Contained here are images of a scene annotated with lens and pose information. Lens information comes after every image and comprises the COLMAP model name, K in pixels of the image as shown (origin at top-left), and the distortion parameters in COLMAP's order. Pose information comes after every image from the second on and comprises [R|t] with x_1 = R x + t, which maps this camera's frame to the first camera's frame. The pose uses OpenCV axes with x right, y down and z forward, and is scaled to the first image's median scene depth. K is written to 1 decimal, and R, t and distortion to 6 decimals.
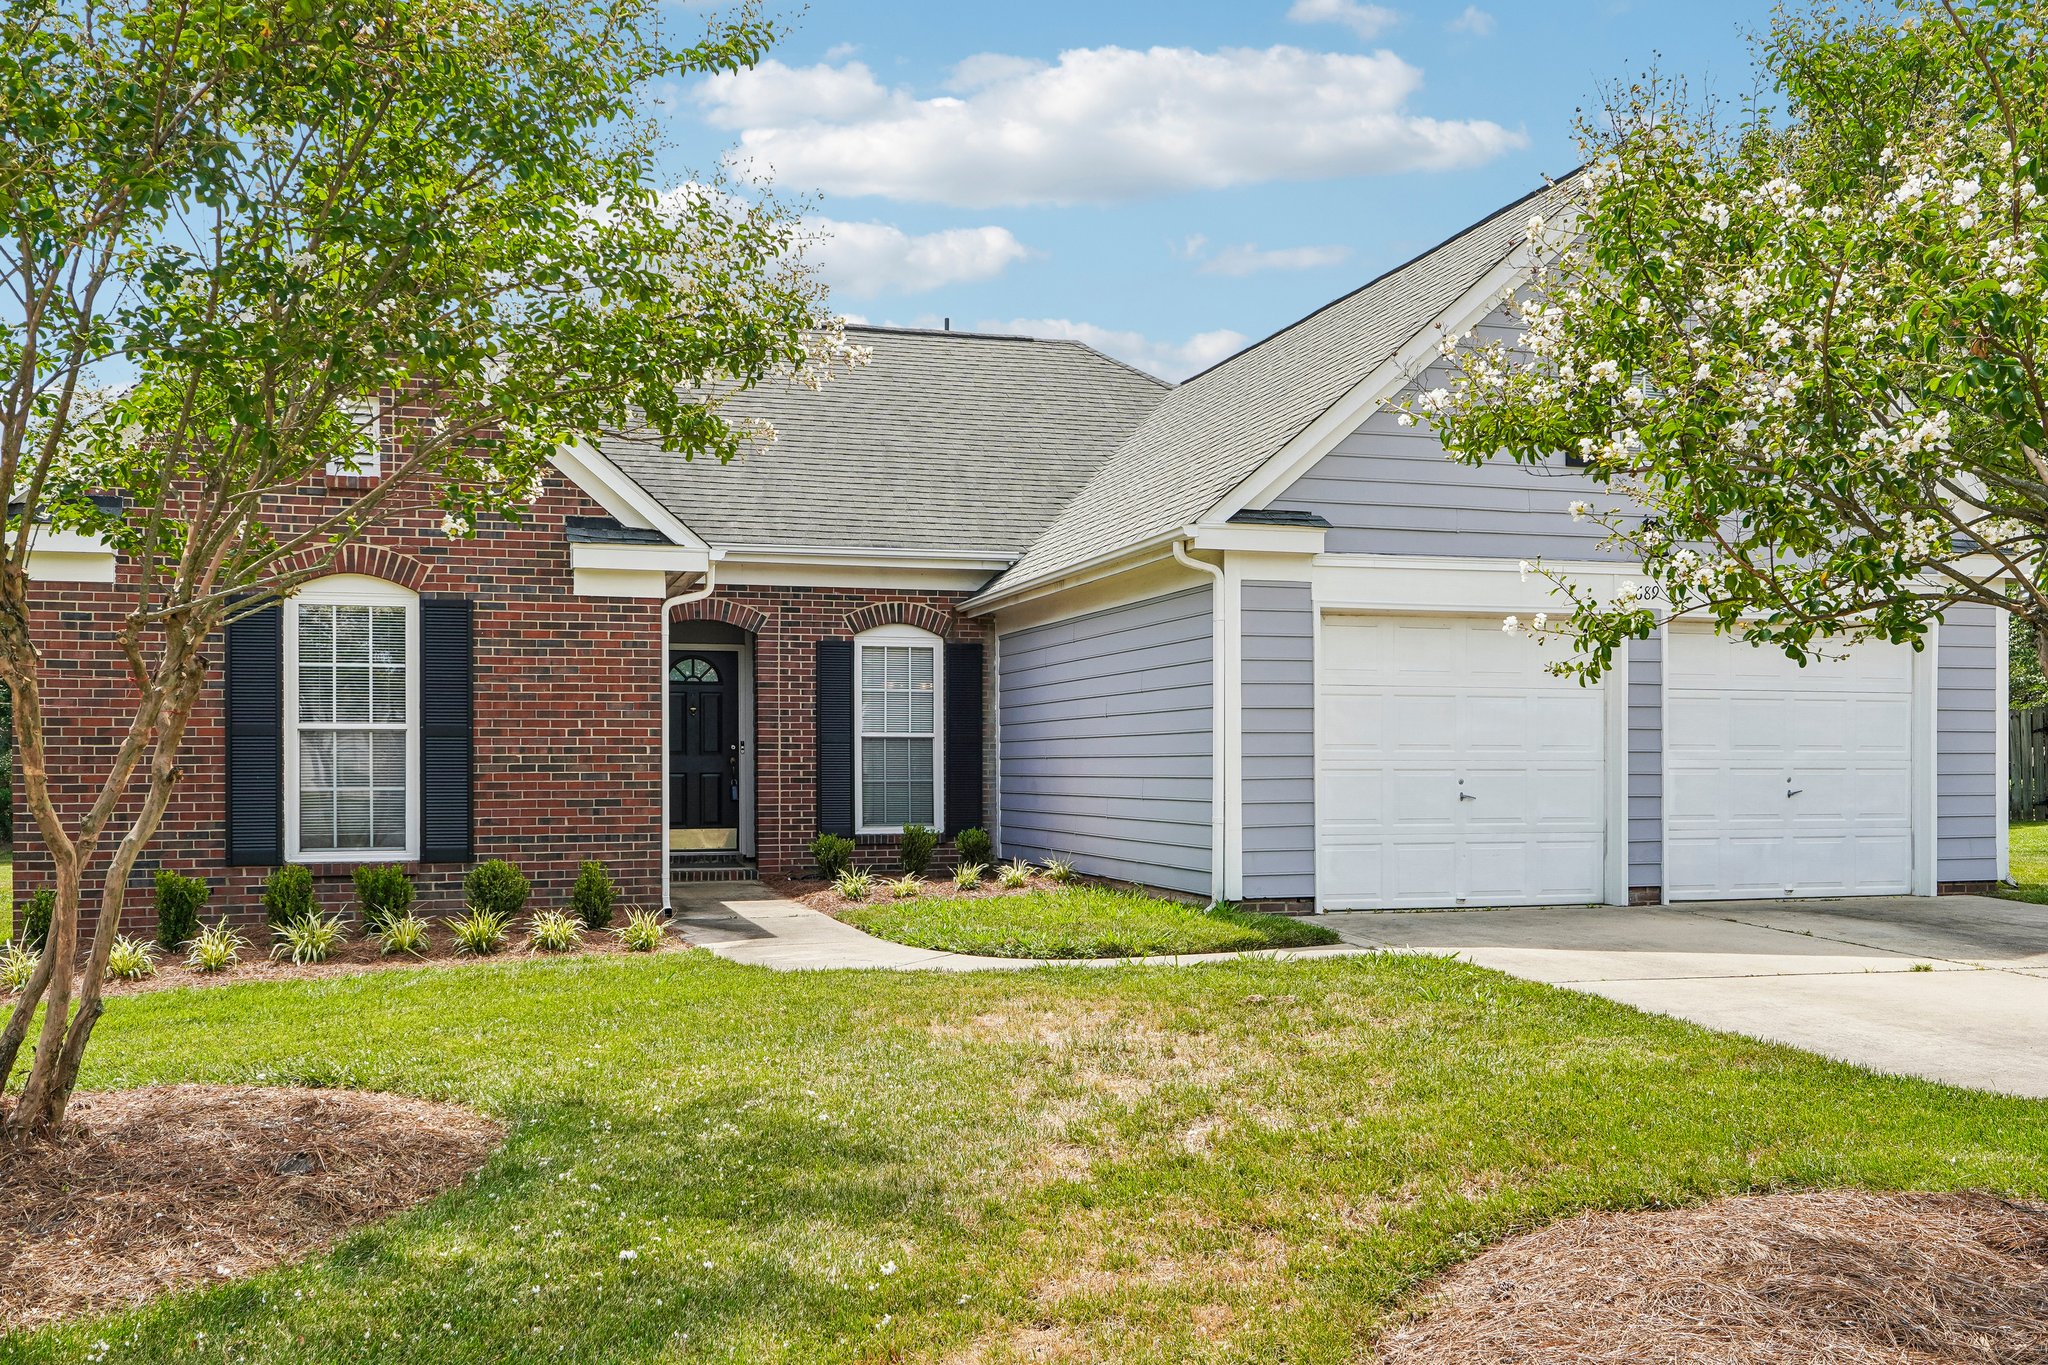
lens RADIAL K [[1771.5, 0, 1024.0], [0, 1771.5, 682.5], [0, 0, 1]] dist [0.005232, -0.006561]
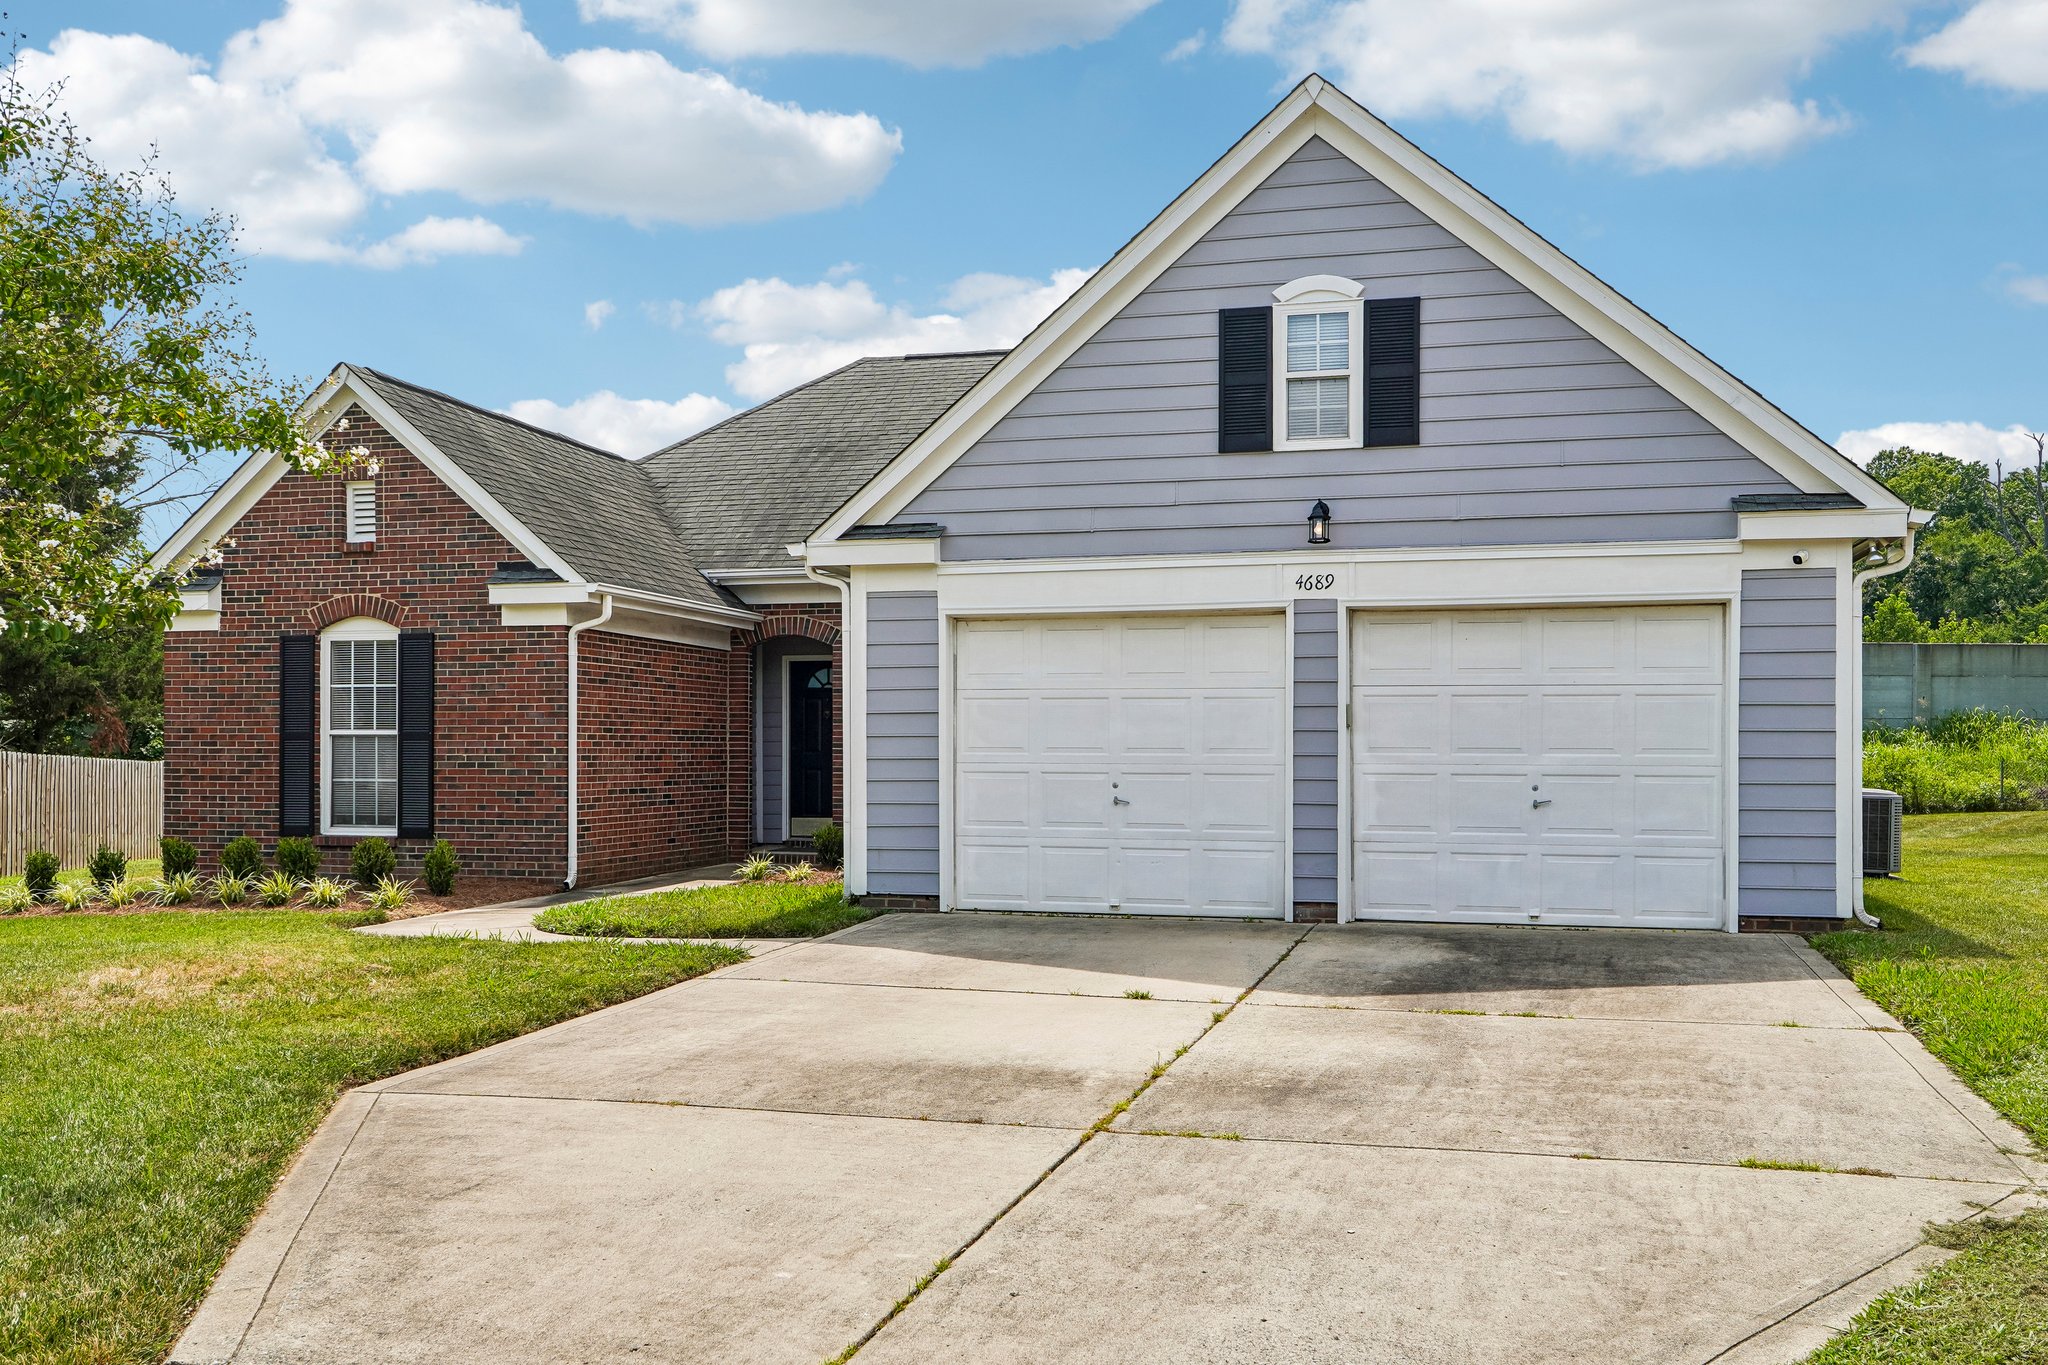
lens RADIAL K [[1771.5, 0, 1024.0], [0, 1771.5, 682.5], [0, 0, 1]] dist [0.005232, -0.006561]
pose [[0.847714, -0.017792, -0.530156, 0.717682], [0.020840, 0.999783, -0.000230, -0.001751], [0.530045, -0.010854, 0.847900, 0.143470]]
